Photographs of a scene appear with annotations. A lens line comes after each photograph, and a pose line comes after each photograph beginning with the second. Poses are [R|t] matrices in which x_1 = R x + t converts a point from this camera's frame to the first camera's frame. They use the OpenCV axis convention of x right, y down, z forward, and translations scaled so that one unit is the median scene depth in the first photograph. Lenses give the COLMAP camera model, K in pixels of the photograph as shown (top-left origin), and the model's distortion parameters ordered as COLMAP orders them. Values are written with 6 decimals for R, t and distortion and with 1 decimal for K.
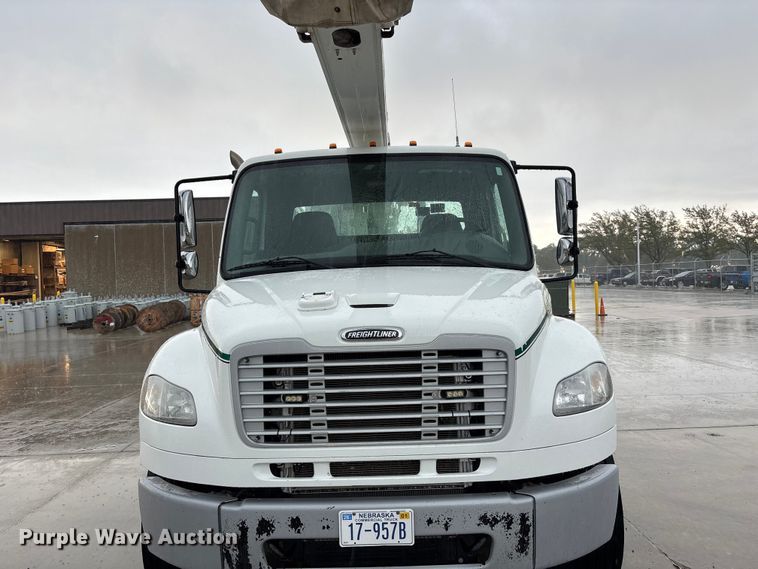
lens RADIAL K [[576.7, 0, 377.2], [0, 576.7, 285.7], [0, 0, 1]] dist [0.029626, -0.009106]
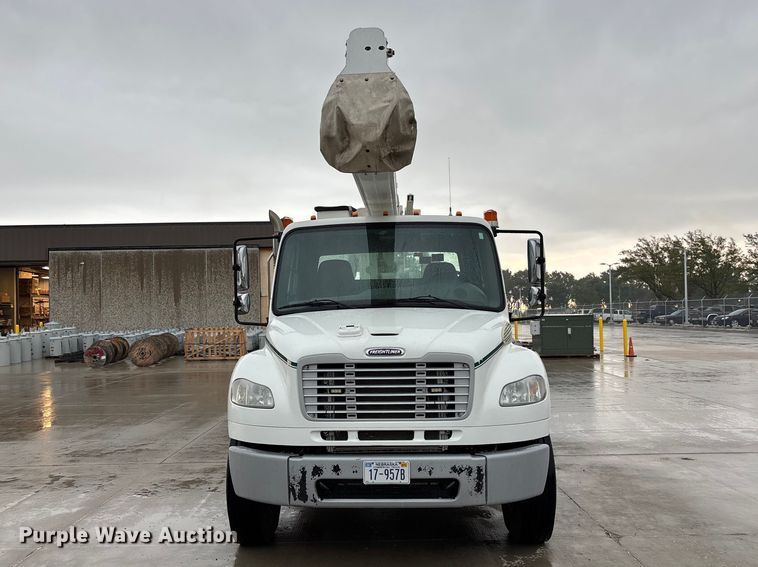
lens RADIAL K [[686.1, 0, 359.9], [0, 686.1, 285.3], [0, 0, 1]] dist [0.038922, -0.008689]
pose [[0.999273, 0.011815, -0.036249, -0.007261], [-0.013624, 0.998652, -0.050087, -0.002325], [0.035609, 0.050544, 0.998087, -0.559472]]
